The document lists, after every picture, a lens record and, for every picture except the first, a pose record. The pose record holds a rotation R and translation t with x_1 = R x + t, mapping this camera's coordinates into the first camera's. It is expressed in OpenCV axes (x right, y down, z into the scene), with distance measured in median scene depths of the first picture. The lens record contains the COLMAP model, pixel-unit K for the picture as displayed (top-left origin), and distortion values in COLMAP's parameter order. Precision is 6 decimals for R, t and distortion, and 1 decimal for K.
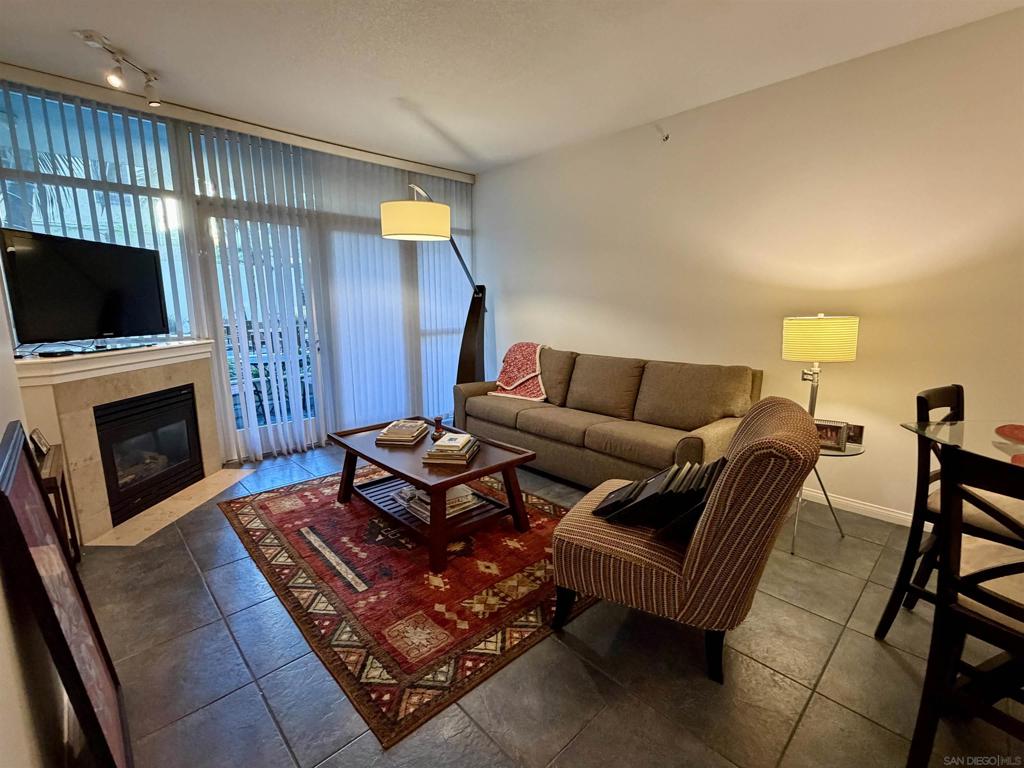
lens RADIAL K [[460.9, 0, 510.0], [0, 460.9, 384.3], [0, 0, 1]] dist [0.002034, -0.000959]
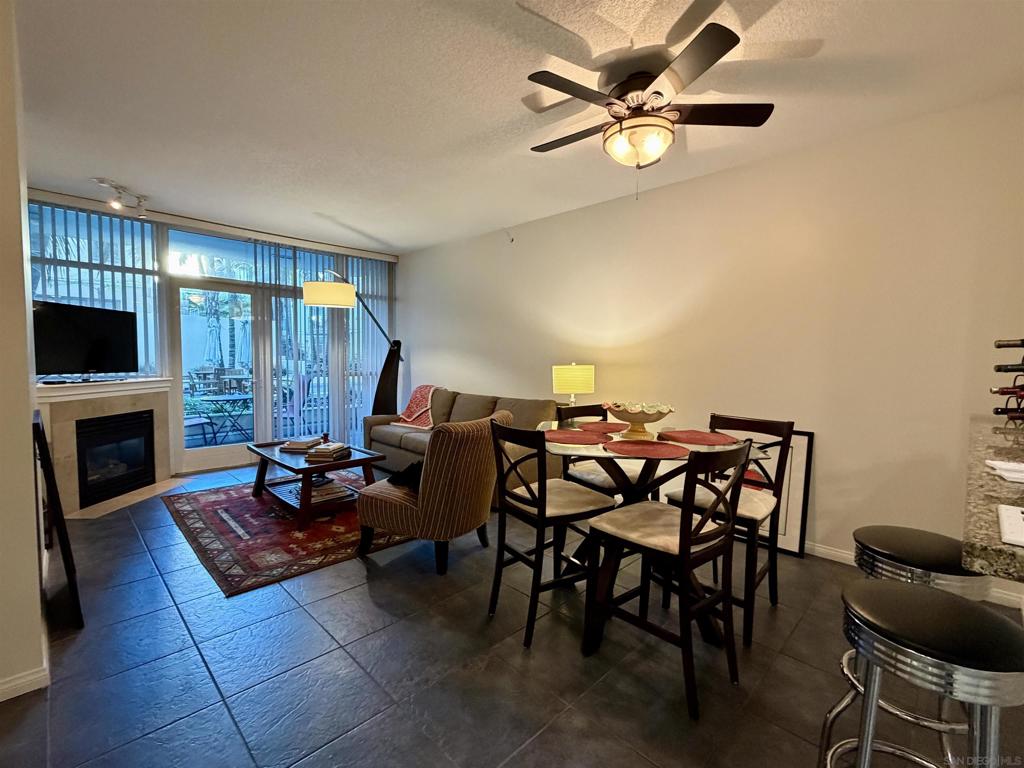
lens RADIAL K [[460.9, 0, 510.0], [0, 460.9, 384.3], [0, 0, 1]] dist [0.002034, -0.000959]
pose [[0.999596, 0.012574, 0.025492, 0.355084], [-0.009549, 0.993263, -0.115492, 0.079929], [-0.026772, 0.115202, 0.992981, -0.412724]]
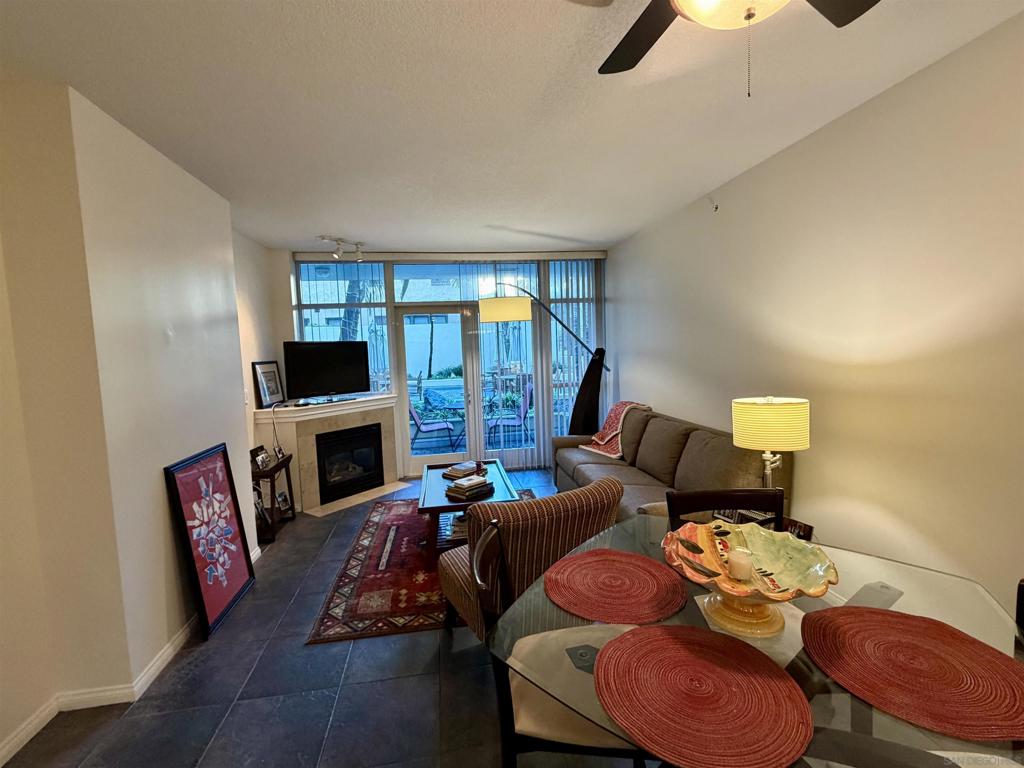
lens RADIAL K [[460.9, 0, 510.0], [0, 460.9, 384.3], [0, 0, 1]] dist [0.002034, -0.000959]
pose [[0.823473, 0.015874, -0.567133, 0.641699], [-0.063330, 0.995933, -0.064078, -0.069184], [0.563809, 0.088683, 0.821130, -0.052008]]
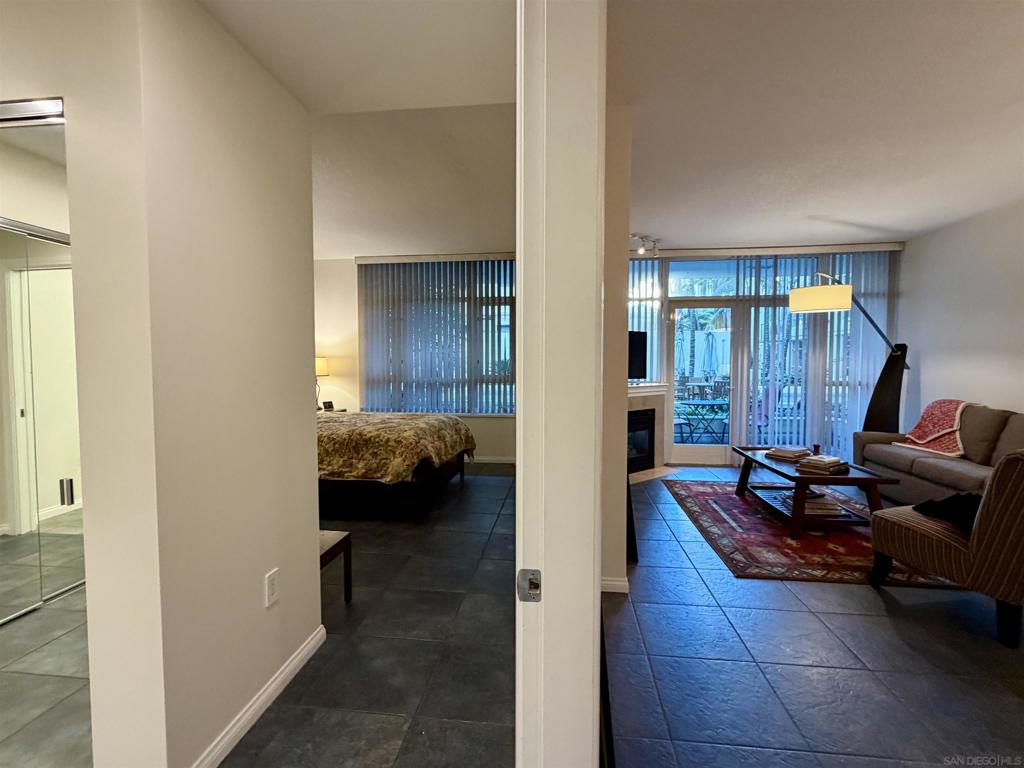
lens RADIAL K [[460.9, 0, 510.0], [0, 460.9, 384.3], [0, 0, 1]] dist [0.002034, -0.000959]
pose [[0.641227, 0.035237, -0.766542, 0.285114], [-0.132596, 0.989006, -0.065456, 0.102462], [0.755808, 0.143613, 0.638850, -0.537605]]
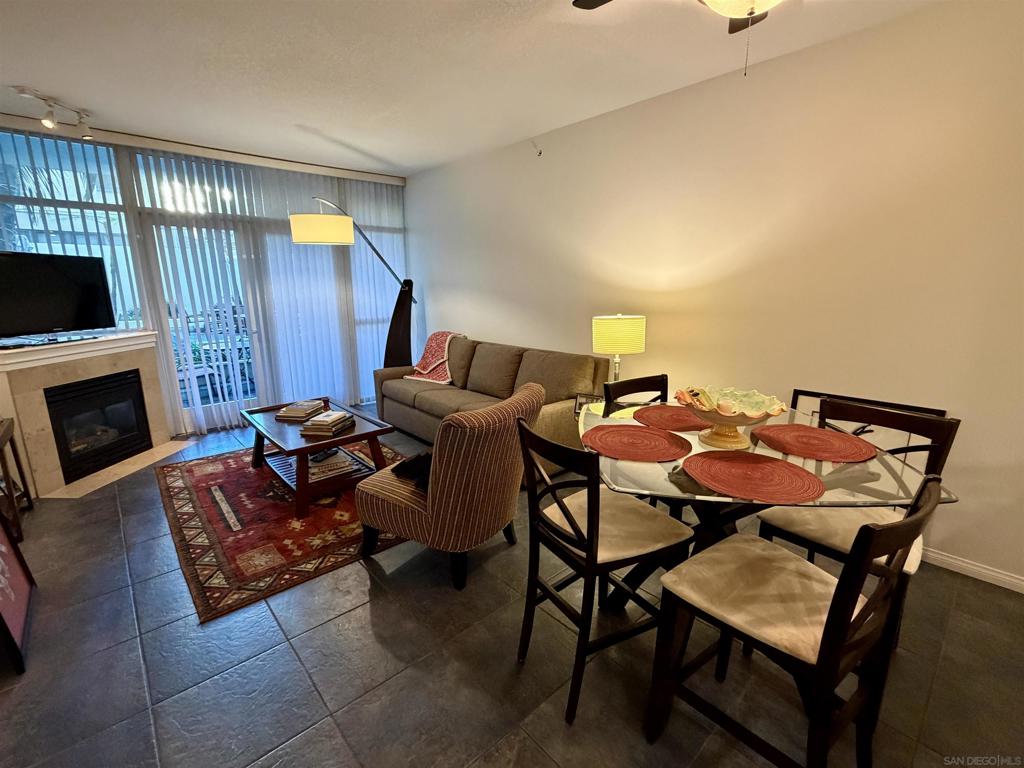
lens RADIAL K [[460.9, 0, 510.0], [0, 460.9, 384.3], [0, 0, 1]] dist [0.002034, -0.000959]
pose [[0.999647, 0.001863, -0.026508, 0.348771], [-0.000745, 0.999112, 0.042129, -0.014936], [0.026563, -0.042095, 0.998760, -0.190208]]
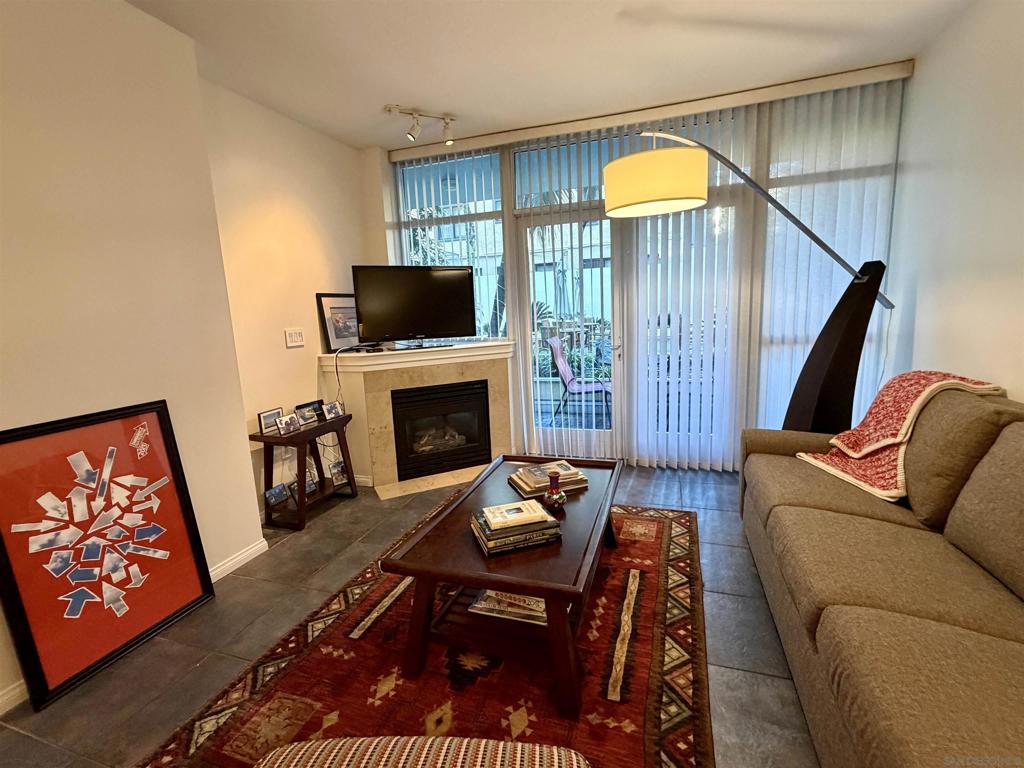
lens RADIAL K [[460.9, 0, 510.0], [0, 460.9, 384.3], [0, 0, 1]] dist [0.002034, -0.000959]
pose [[0.468684, 0.126195, -0.874305, 0.390596], [-0.111250, 0.990295, 0.083299, -0.106402], [0.876332, 0.058225, 0.478175, 0.581253]]
